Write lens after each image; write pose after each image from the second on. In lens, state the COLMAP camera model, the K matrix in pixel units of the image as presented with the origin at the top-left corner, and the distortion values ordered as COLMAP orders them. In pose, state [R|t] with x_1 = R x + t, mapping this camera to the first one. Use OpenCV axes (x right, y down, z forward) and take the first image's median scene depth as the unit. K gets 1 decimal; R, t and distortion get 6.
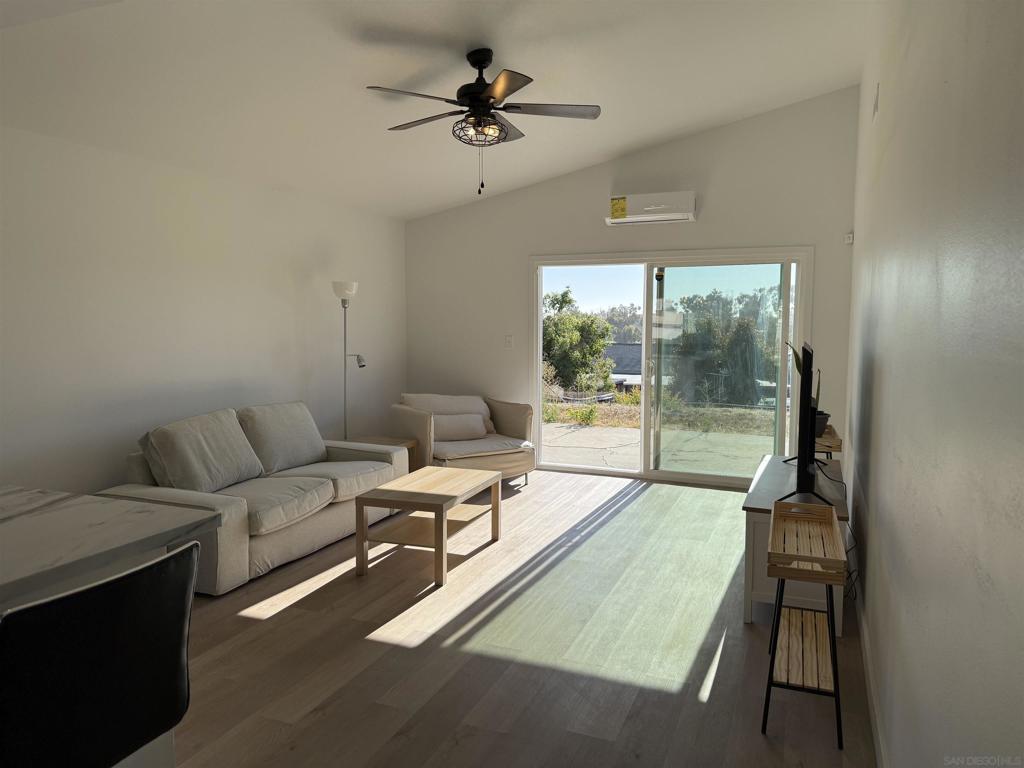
lens RADIAL K [[710.4, 0, 516.5], [0, 710.4, 384.9], [0, 0, 1]] dist [0.120883, -0.165870]
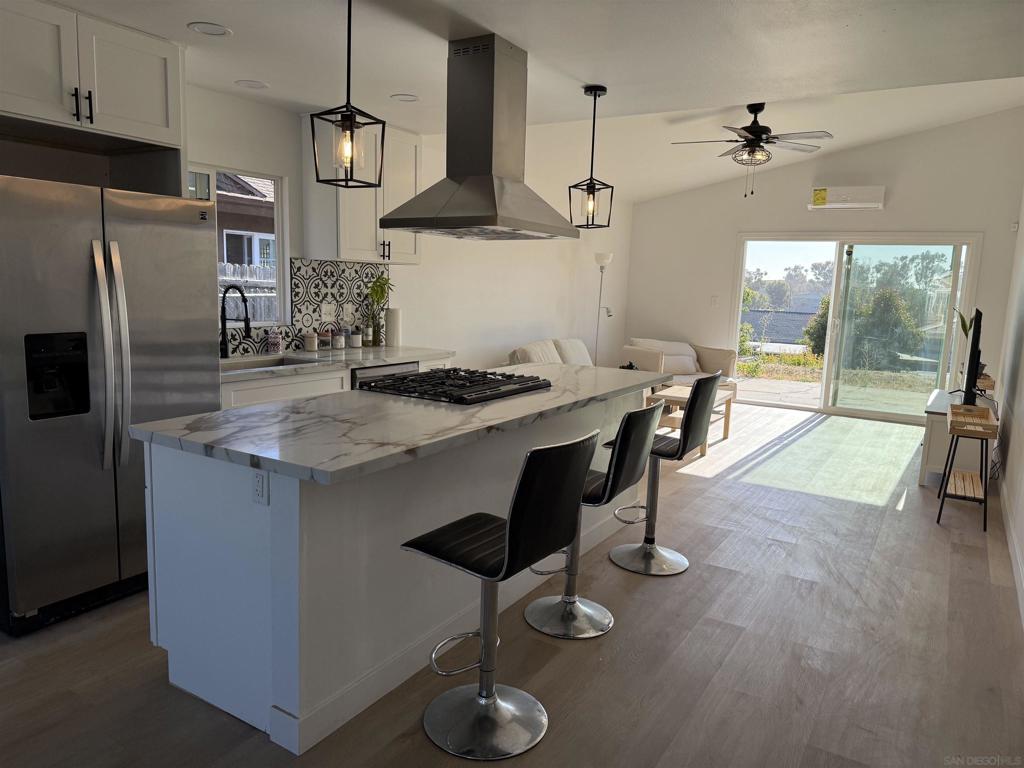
lens RADIAL K [[715.9, 0, 511.9], [0, 715.9, 392.1], [0, 0, 1]] dist [0.098167, -0.142688]
pose [[0.986667, 0.055477, -0.153004, -0.194378], [-0.045852, 0.996783, 0.065733, 0.039881], [0.156159, -0.057841, 0.986037, -0.403615]]
